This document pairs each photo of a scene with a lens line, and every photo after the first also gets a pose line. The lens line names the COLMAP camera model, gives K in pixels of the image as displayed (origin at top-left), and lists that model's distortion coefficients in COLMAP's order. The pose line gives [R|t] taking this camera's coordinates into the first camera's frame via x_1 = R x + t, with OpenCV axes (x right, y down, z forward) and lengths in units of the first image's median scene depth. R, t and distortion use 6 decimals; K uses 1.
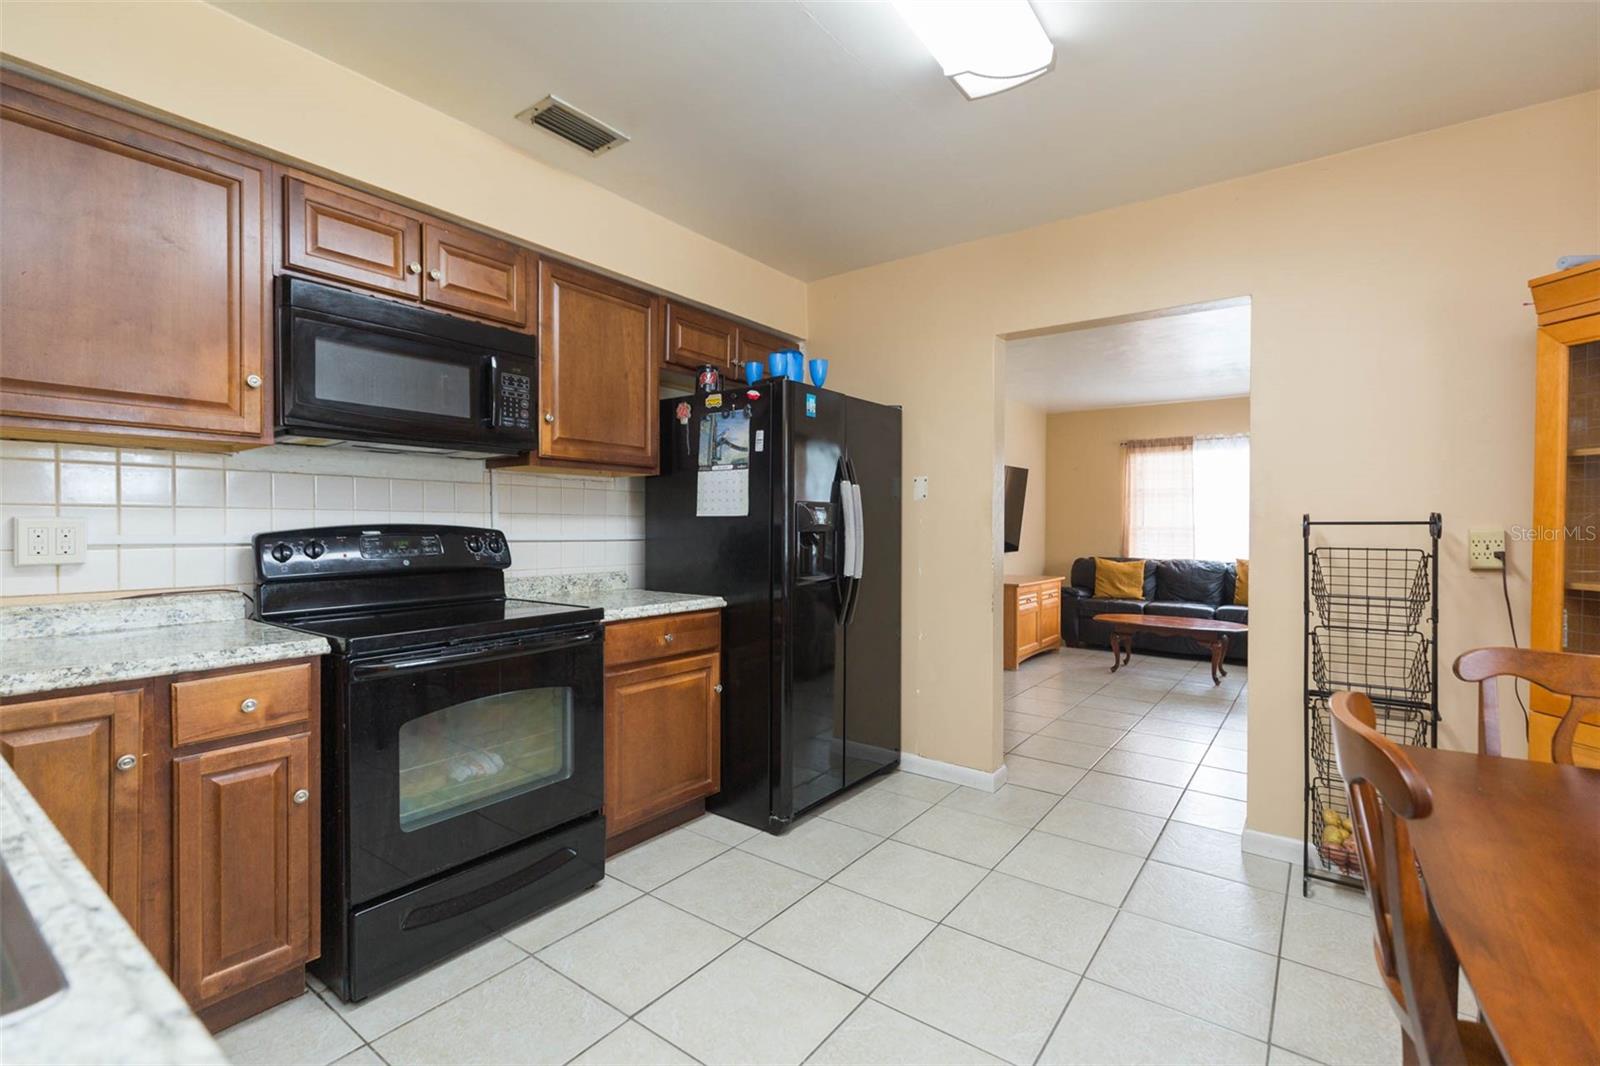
lens RADIAL K [[716.9, 0, 806.9], [0, 716.9, 532.2], [0, 0, 1]] dist [0.003049, 0.000283]
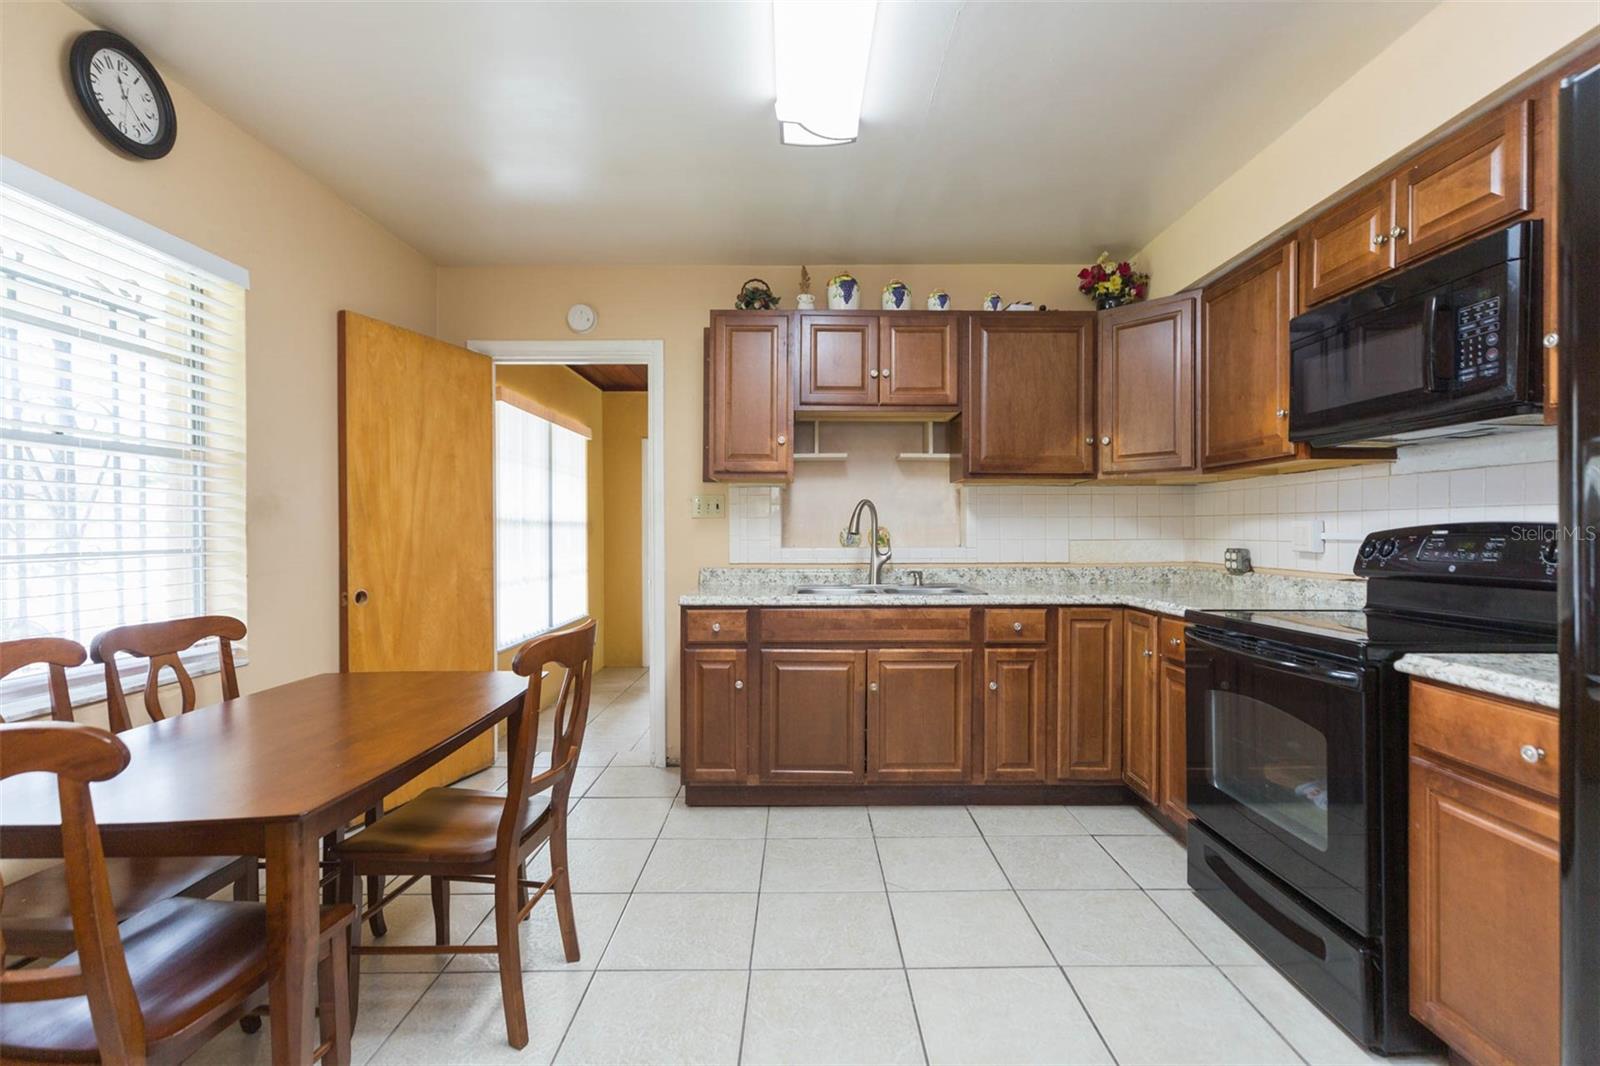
lens RADIAL K [[716.9, 0, 806.9], [0, 716.9, 532.2], [0, 0, 1]] dist [0.003049, 0.000283]
pose [[-0.804123, -0.000491, -0.594463, 0.178369], [-0.006409, 0.999949, 0.007844, -0.000402], [0.594429, 0.010117, -0.804085, 0.403960]]
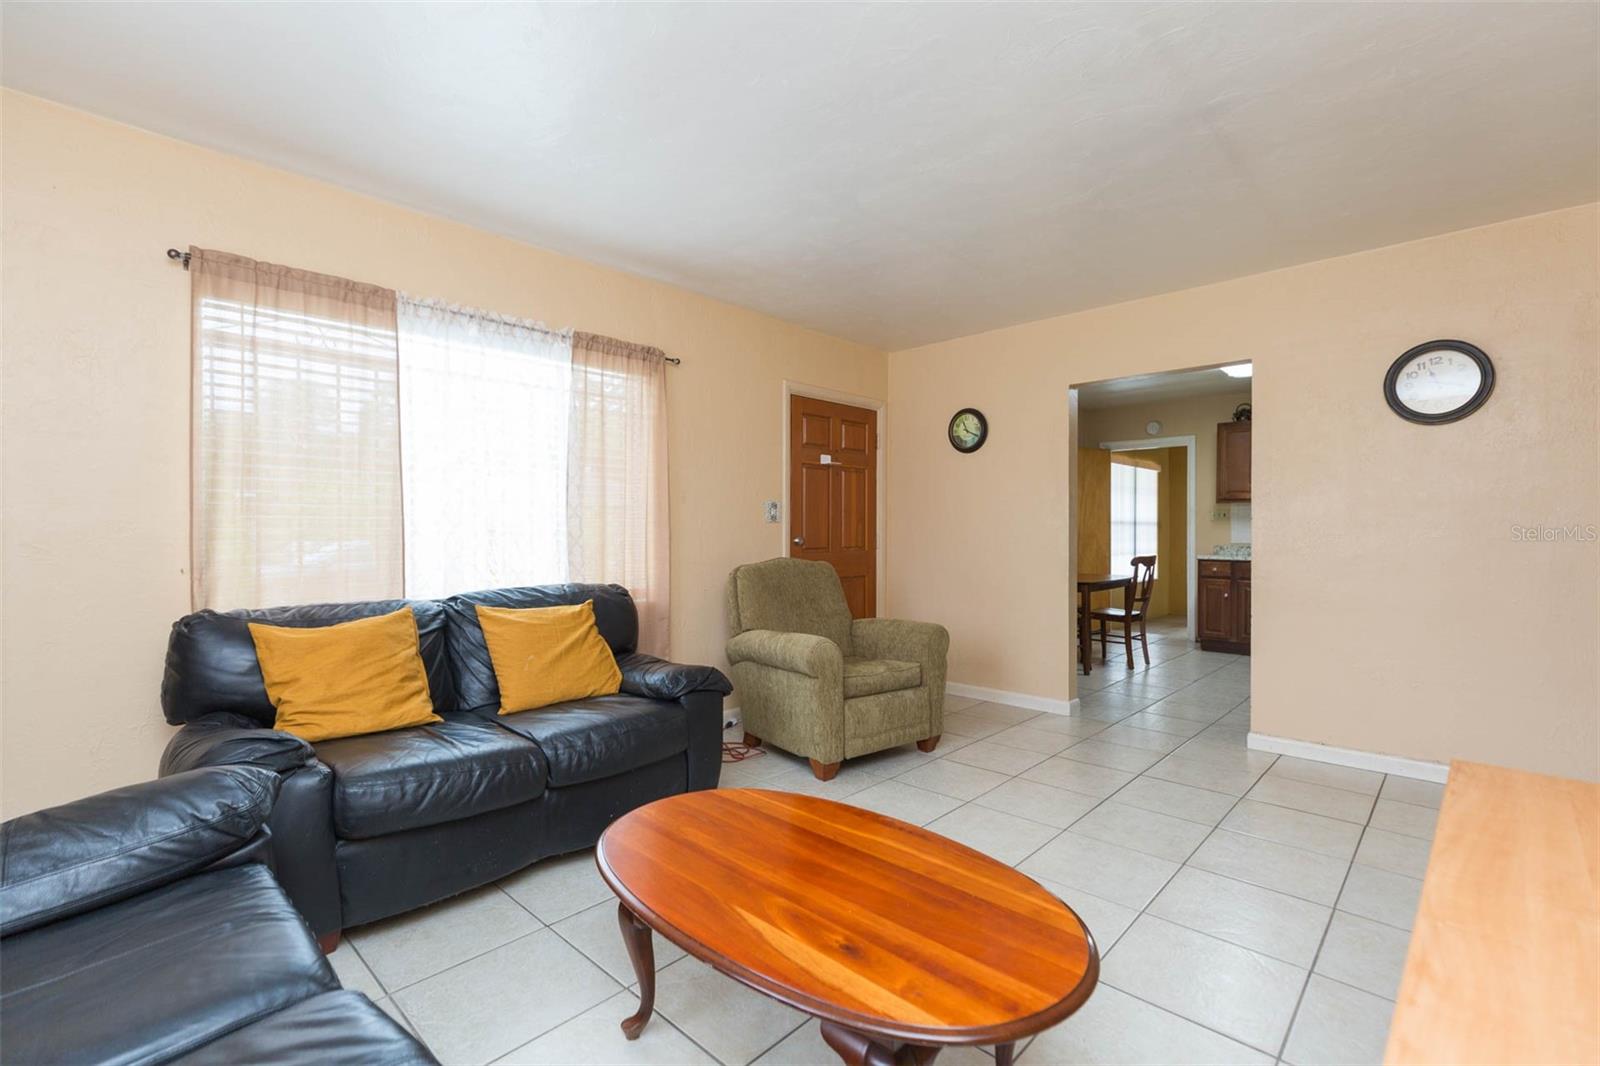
lens RADIAL K [[716.9, 0, 806.9], [0, 716.9, 532.2], [0, 0, 1]] dist [0.003049, 0.000283]
pose [[-0.991984, -0.006387, 0.126206, 0.380737], [-0.004570, 0.999882, 0.014679, -0.002150], [-0.126285, 0.013984, -0.991895, 1.023447]]
